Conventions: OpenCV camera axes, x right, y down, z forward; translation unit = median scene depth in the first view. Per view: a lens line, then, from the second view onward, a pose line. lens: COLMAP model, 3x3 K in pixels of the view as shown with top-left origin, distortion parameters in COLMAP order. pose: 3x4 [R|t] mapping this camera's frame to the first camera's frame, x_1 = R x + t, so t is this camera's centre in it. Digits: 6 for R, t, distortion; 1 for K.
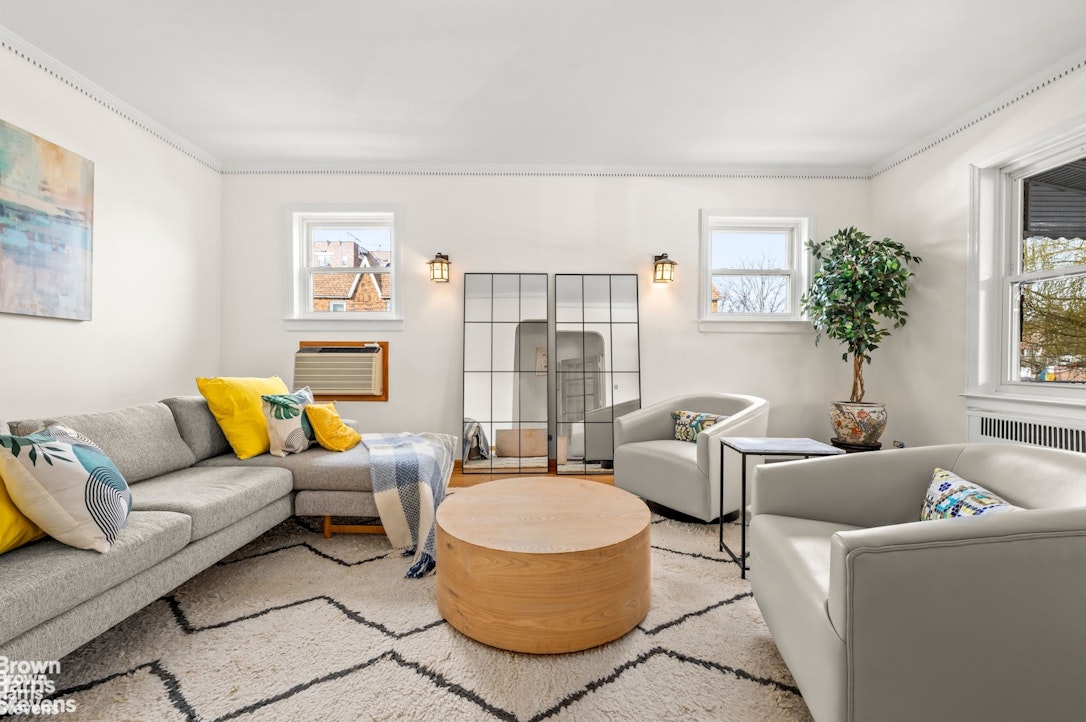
lens RADIAL K [[438.9, 0, 538.2], [0, 438.9, 367.3], [0, 0, 1]] dist [0.000883, 0.000227]
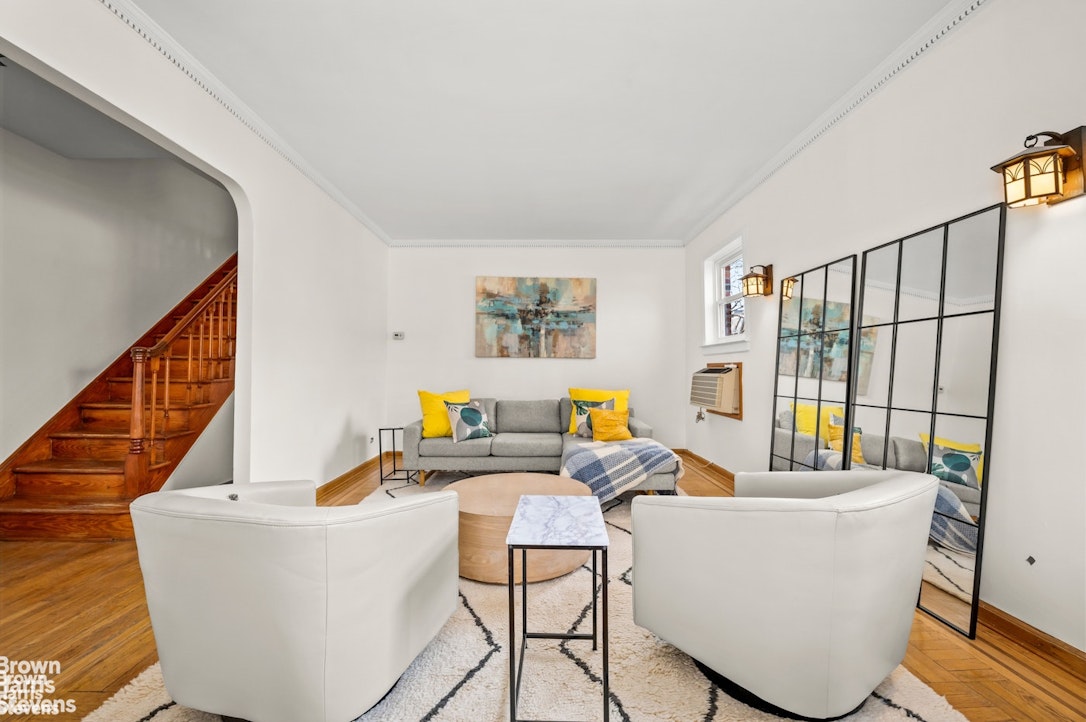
lens RADIAL K [[438.9, 0, 538.2], [0, 438.9, 367.3], [0, 0, 1]] dist [0.000883, 0.000227]
pose [[-0.004572, -0.009801, -0.999942, 0.764971], [-0.018262, 0.999786, -0.009716, -0.031157], [0.999823, 0.018216, -0.004750, 0.589191]]
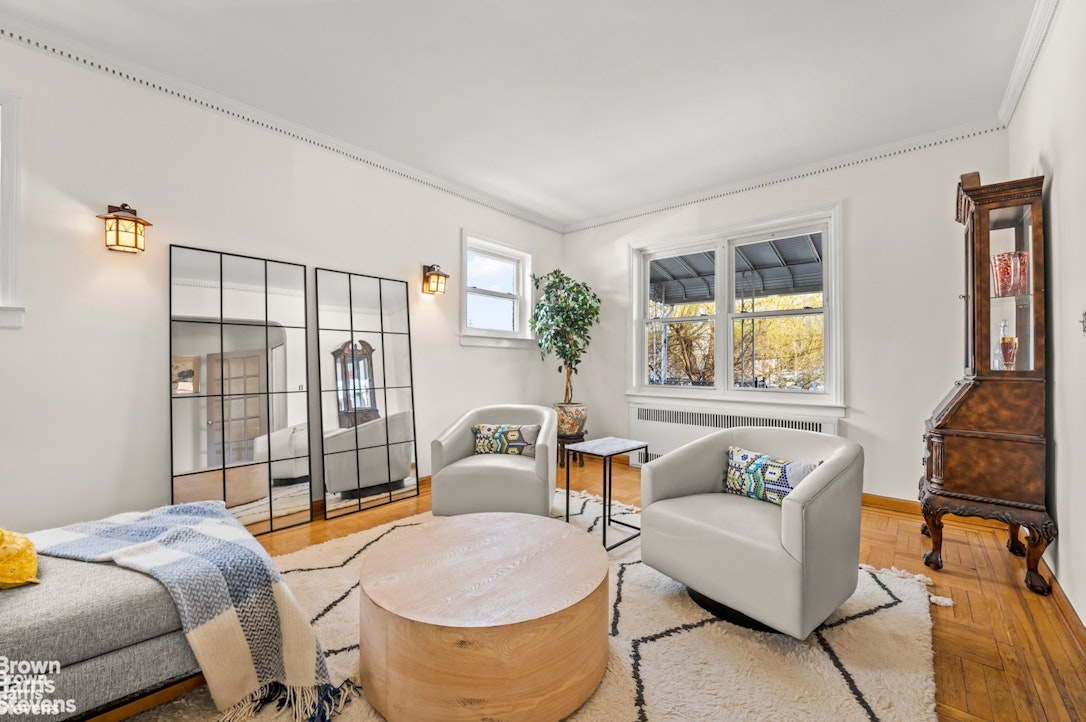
lens RADIAL K [[443.0, 0, 543.0], [0, 443.0, 361.0], [0, 0, 1]] dist [-0.017829, 0.000021]
pose [[0.653178, 0.001095, 0.757204, -0.332769], [0.012589, 0.999845, -0.012305, -0.032056], [-0.757100, 0.017570, 0.653063, 0.192351]]
